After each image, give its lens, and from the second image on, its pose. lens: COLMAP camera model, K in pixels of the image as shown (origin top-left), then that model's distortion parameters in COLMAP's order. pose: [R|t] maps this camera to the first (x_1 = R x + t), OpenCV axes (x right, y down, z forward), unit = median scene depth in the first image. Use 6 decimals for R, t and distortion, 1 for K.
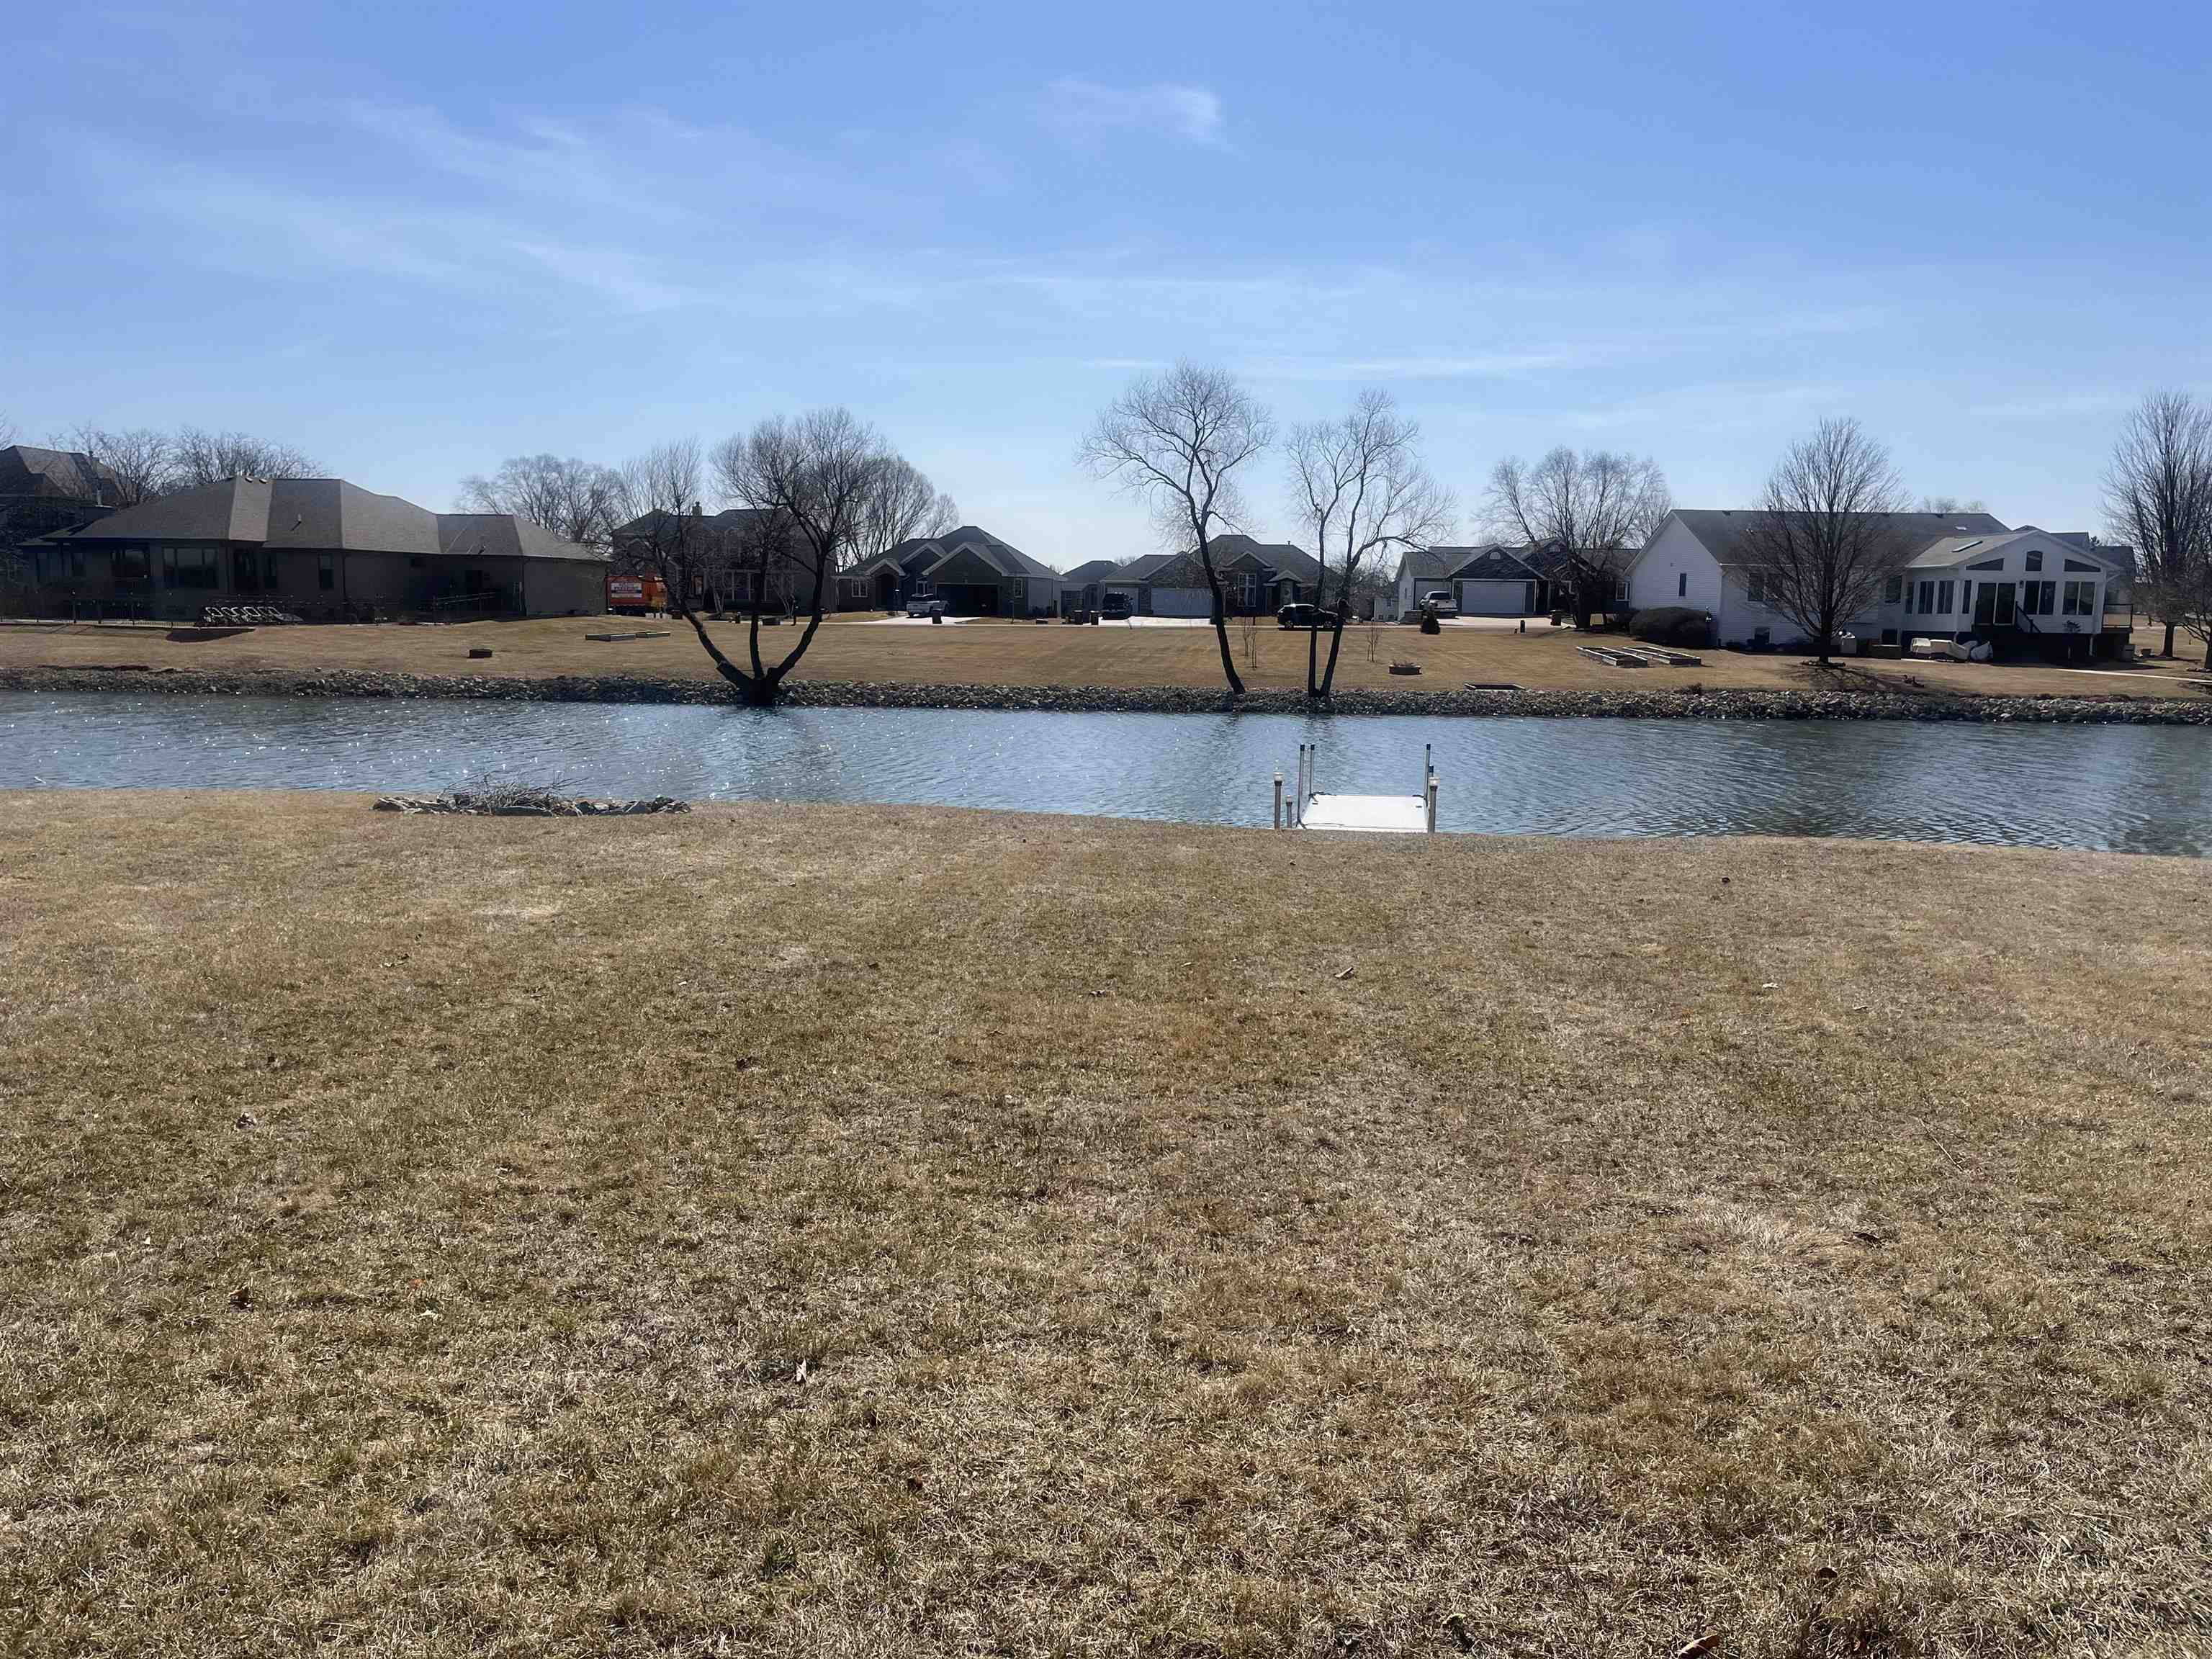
lens RADIAL K [[1675.5, 0, 1112.7], [0, 1675.5, 831.8], [0, 0, 1]] dist [0.057358, -0.068625]
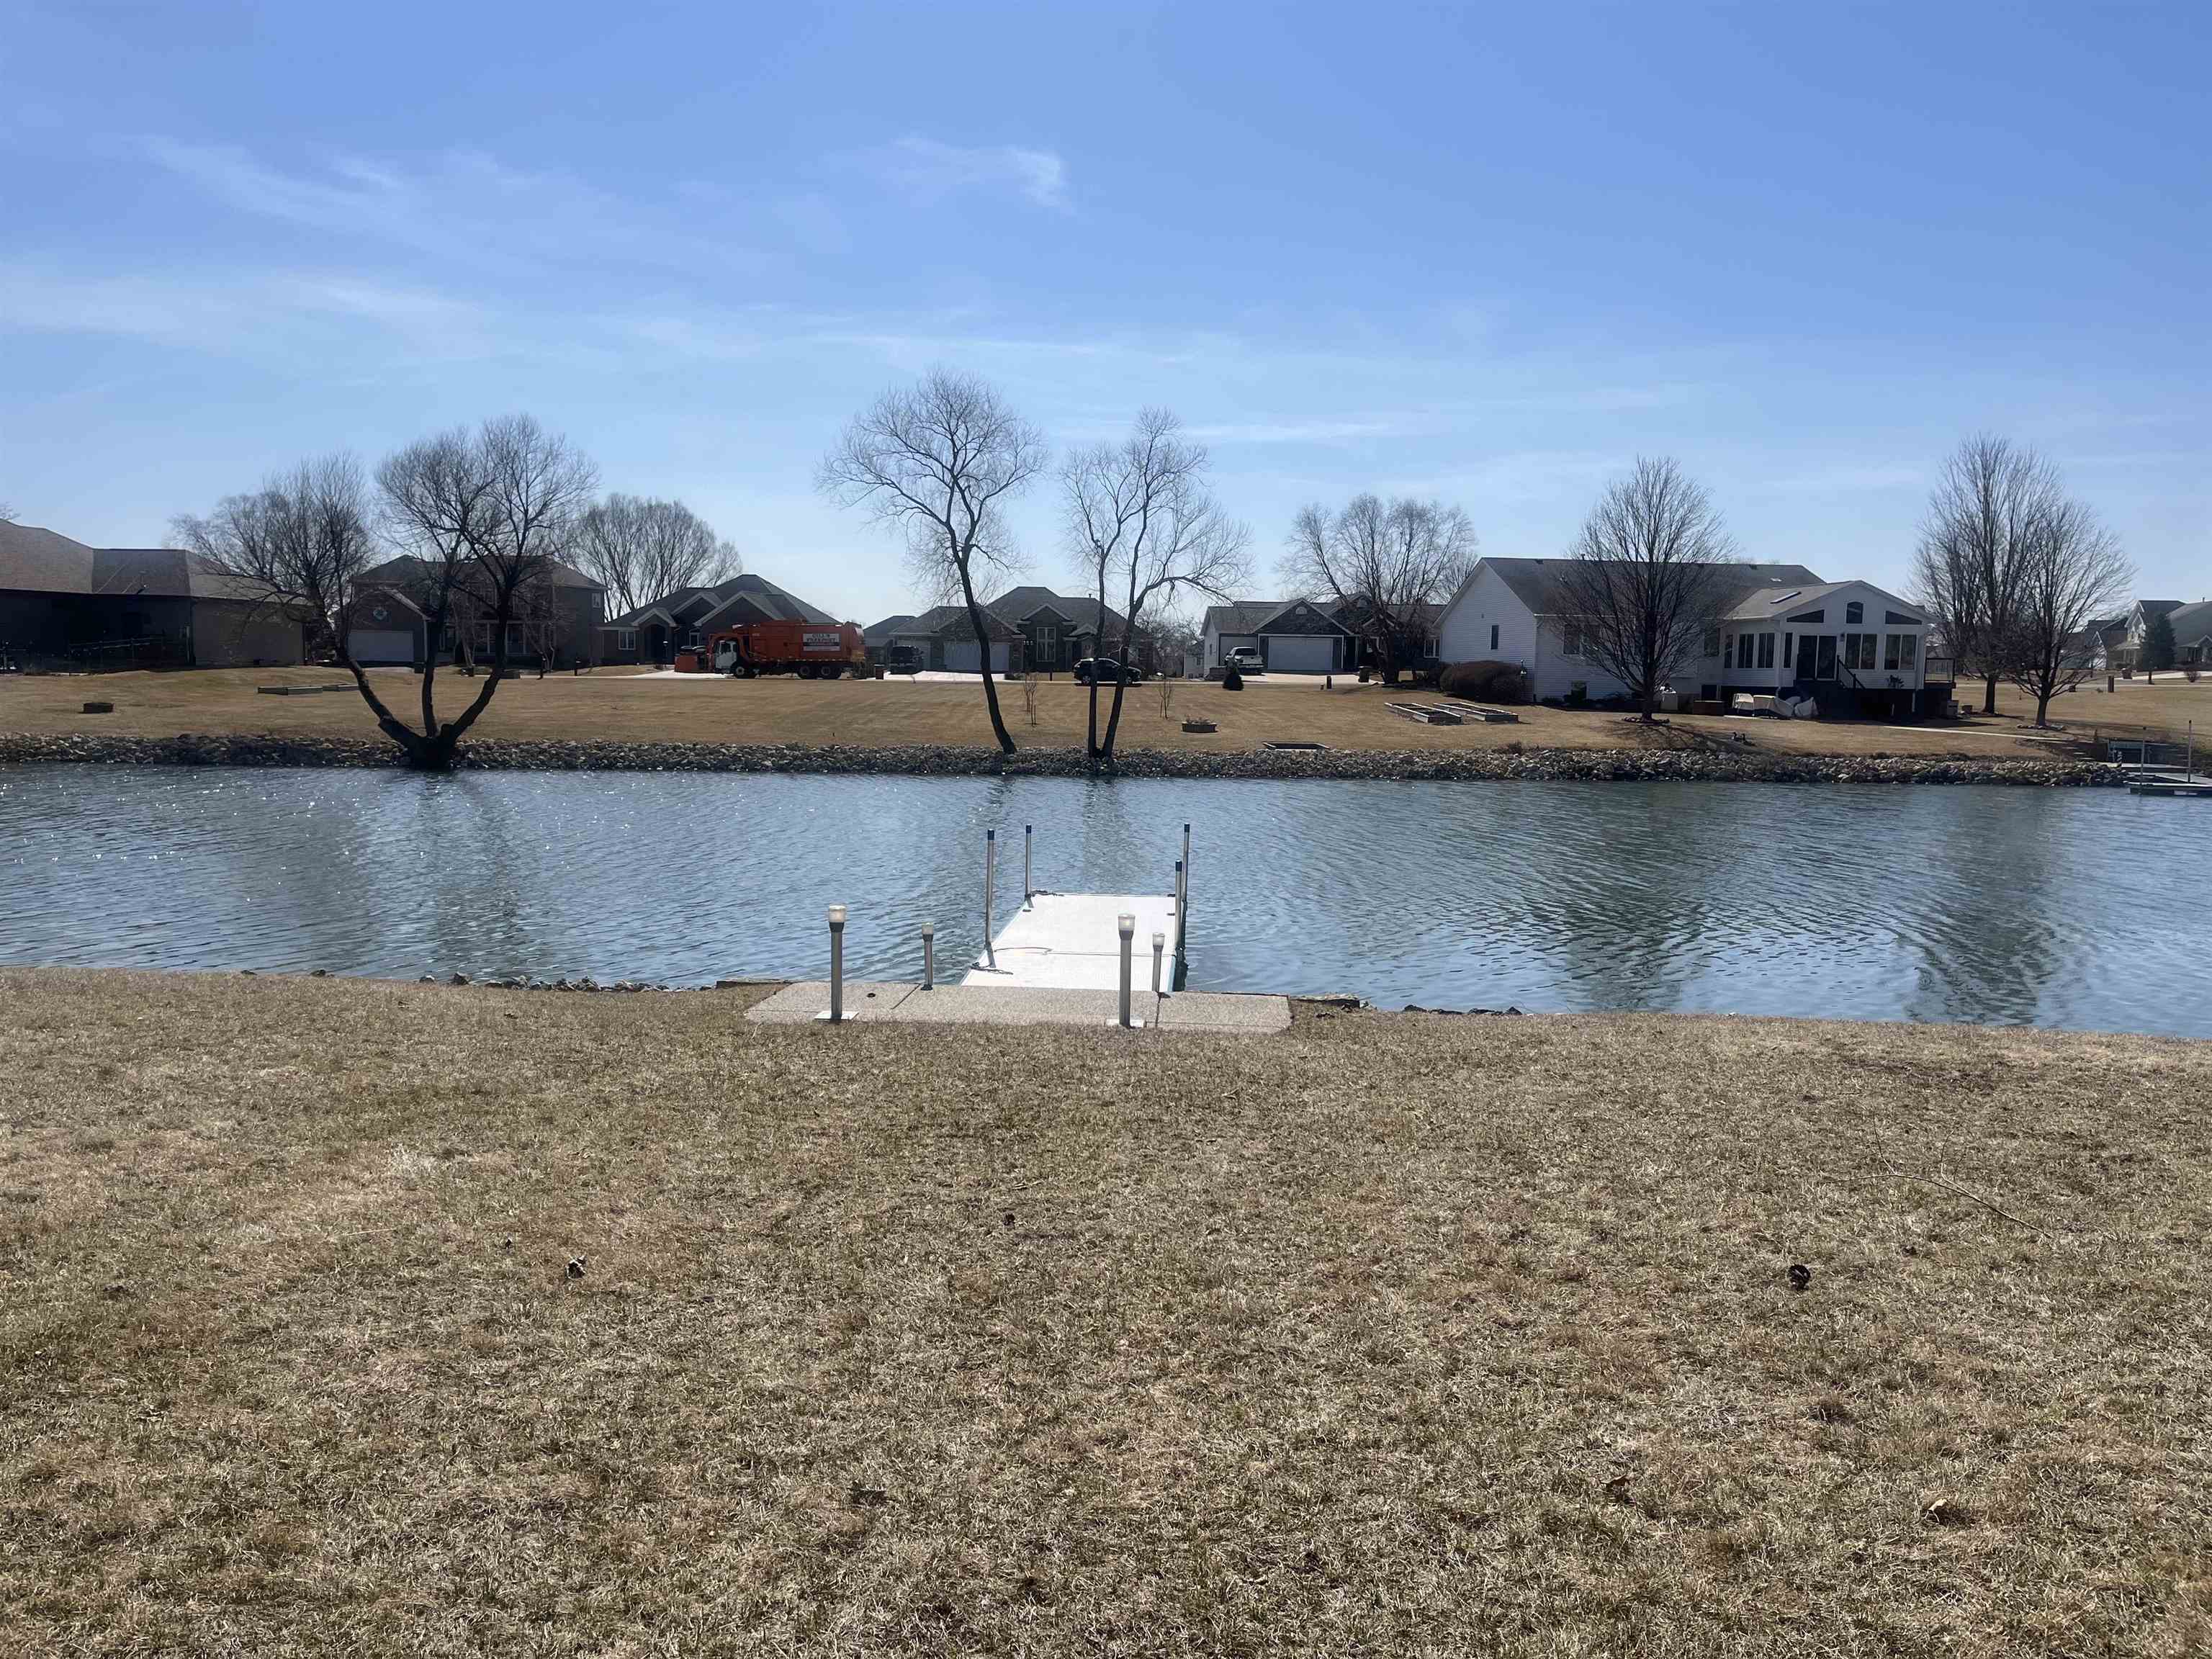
lens RADIAL K [[1672.8, 0, 1106.0], [0, 1672.8, 829.5], [0, 0, 1]] dist [0.087838, -0.158502]
pose [[0.994709, -0.007001, 0.102495, 0.029841], [0.010759, 0.999288, -0.036155, -0.009194], [-0.102169, 0.037066, 0.994076, 0.109279]]
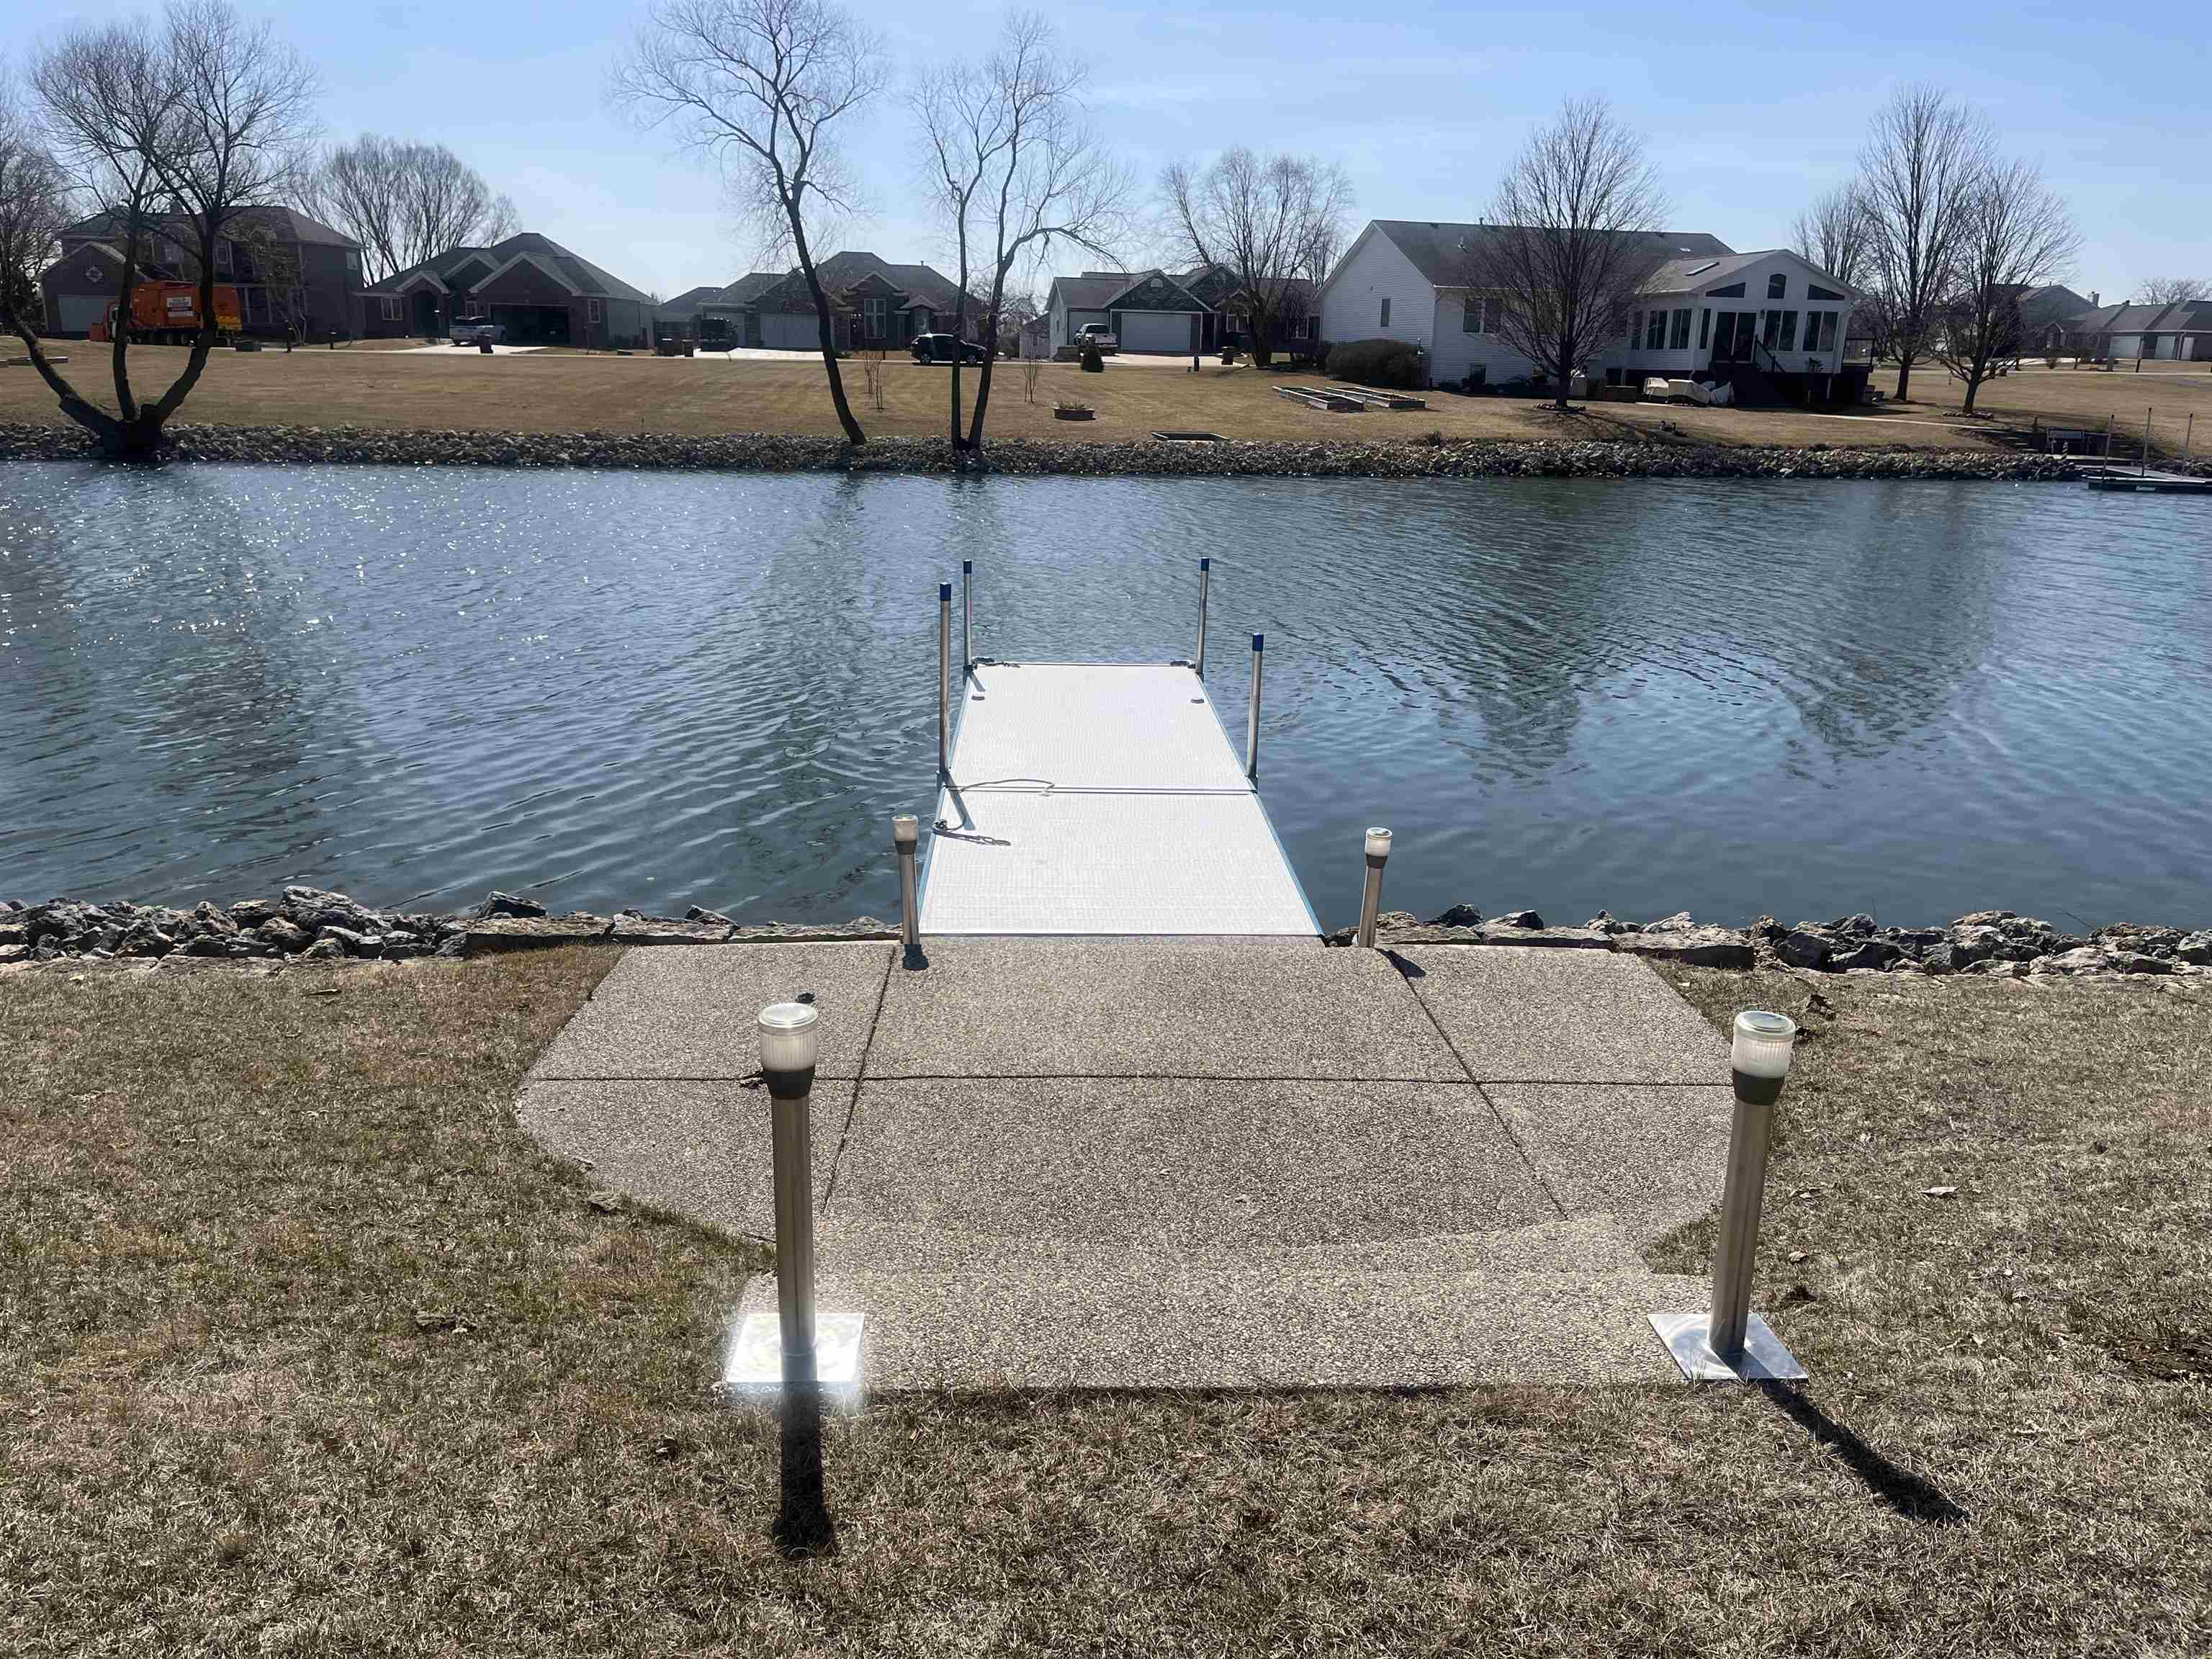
lens RADIAL K [[1675.5, 0, 1112.7], [0, 1675.5, 831.8], [0, 0, 1]] dist [0.057358, -0.068625]
pose [[0.978147, -0.047863, 0.202333, 0.022626], [0.018101, 0.989051, 0.146459, -0.017134], [-0.207127, -0.139596, 0.968303, 0.197101]]
